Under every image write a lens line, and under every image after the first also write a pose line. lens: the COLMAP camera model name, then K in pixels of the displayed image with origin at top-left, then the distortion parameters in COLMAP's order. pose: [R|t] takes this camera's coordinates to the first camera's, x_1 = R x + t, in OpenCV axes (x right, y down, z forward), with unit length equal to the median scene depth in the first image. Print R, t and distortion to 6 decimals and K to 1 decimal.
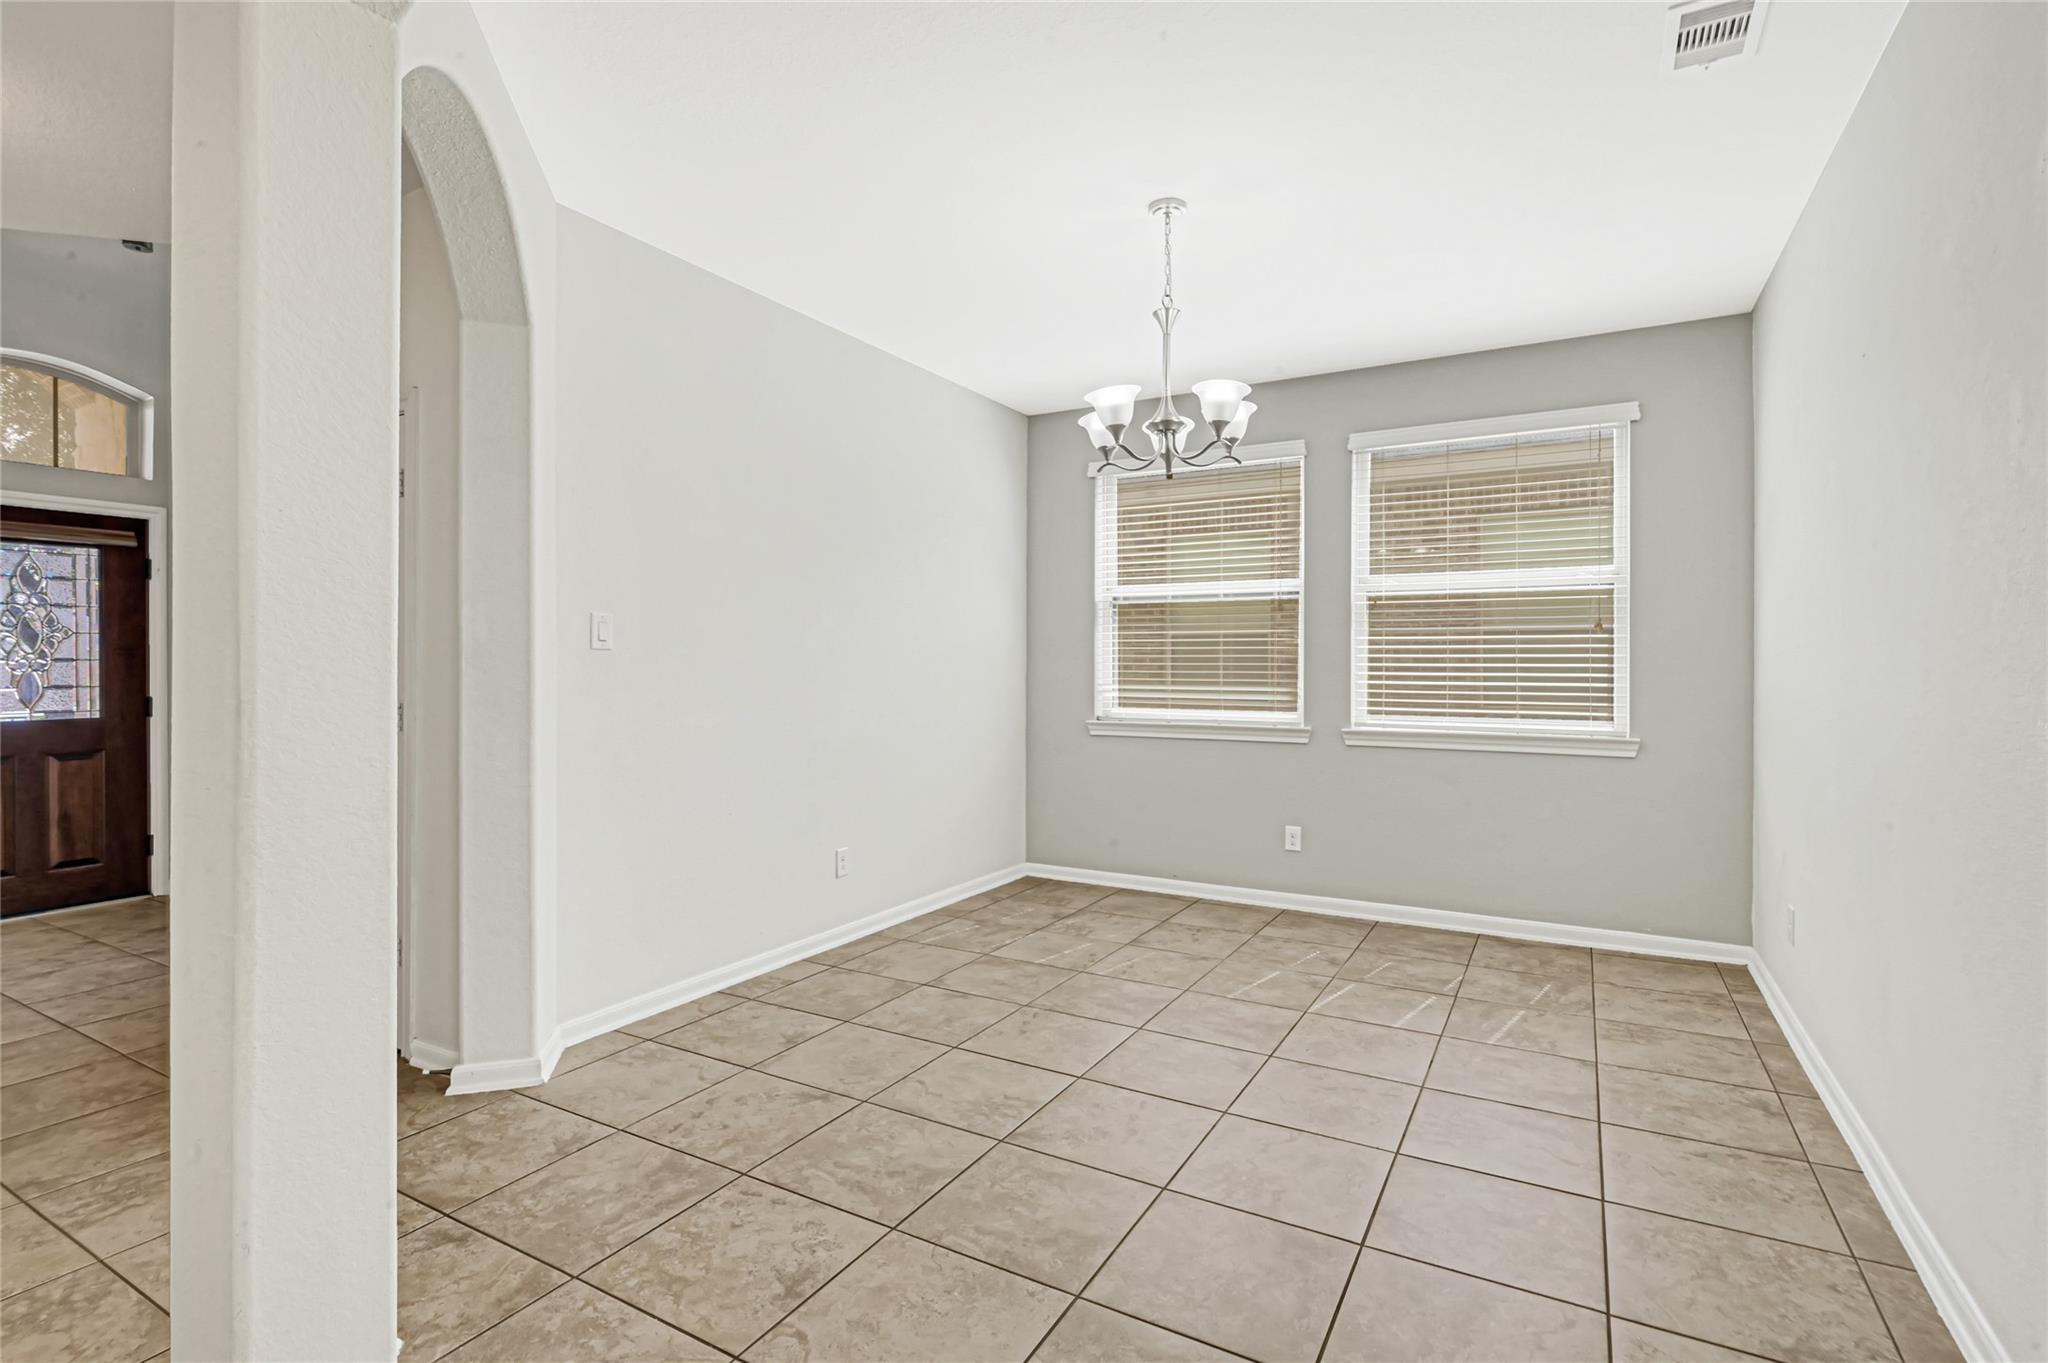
lens RADIAL K [[952.4, 0, 1015.3], [0, 952.4, 668.7], [0, 0, 1]] dist [0.001246, -0.000225]
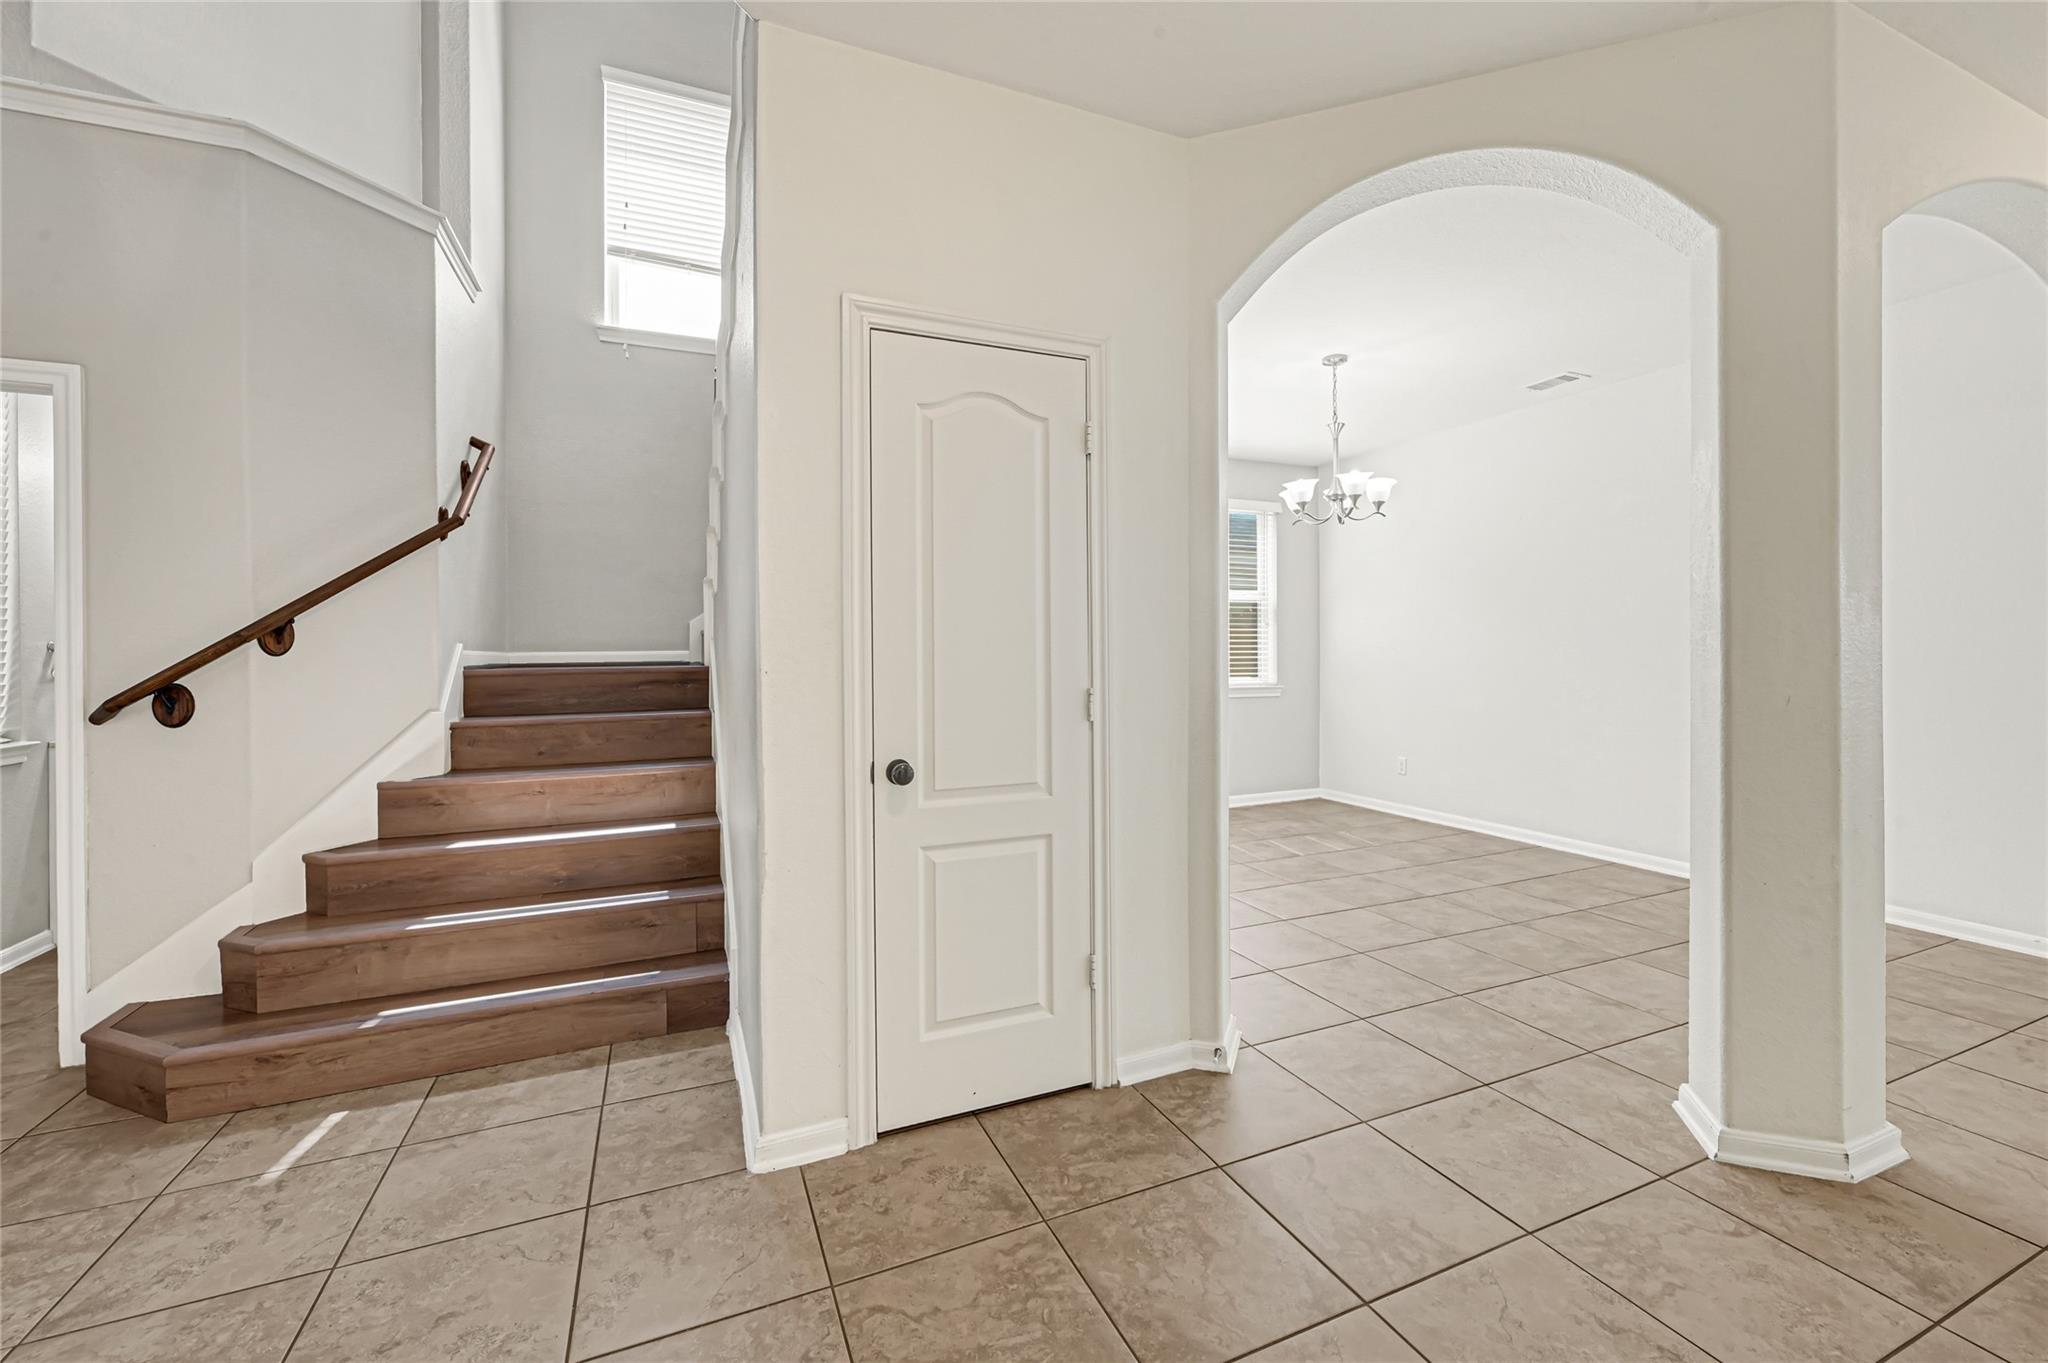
lens RADIAL K [[831.3, 0, 1019.8], [0, 831.3, 653.6], [0, 0, 1]] dist [-0.006391, 0.001227]
pose [[0.601642, -0.007607, 0.798730, -0.798135], [0.002468, 0.999968, 0.007665, -0.003825], [-0.798762, -0.002641, 0.601641, 0.361179]]
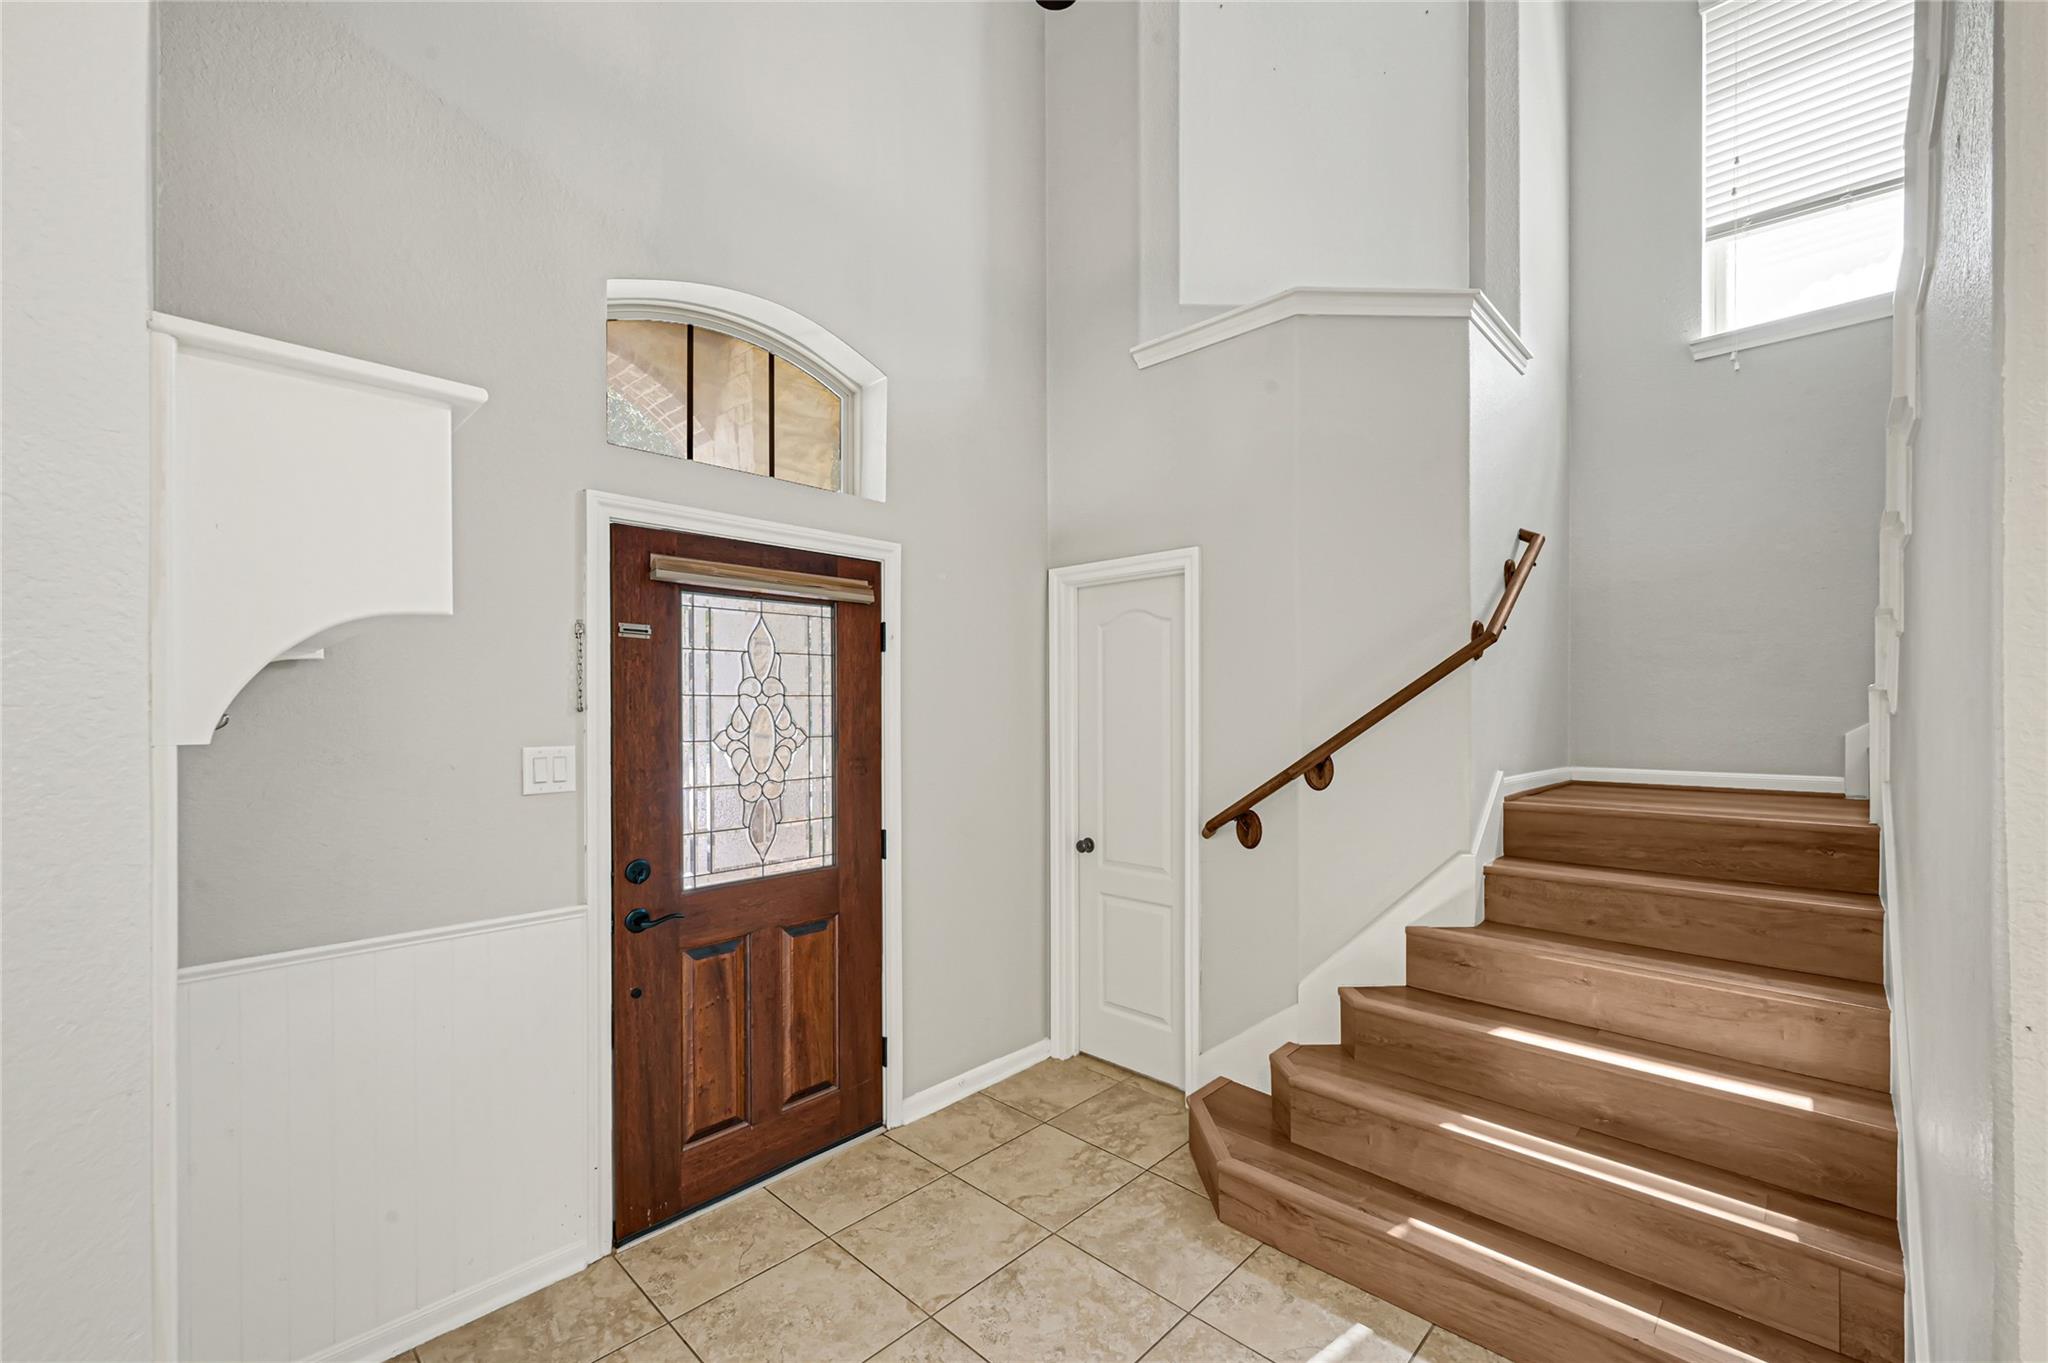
lens RADIAL K [[831.3, 0, 1034.3], [0, 831.3, 708.7], [0, 0, 1]] dist [-0.006391, 0.001227]
pose [[0.971529, -0.000596, -0.236919, -0.707809], [0.000704, 1.000000, 0.000372, -0.057364], [0.236918, -0.000528, 0.971529, 0.490326]]
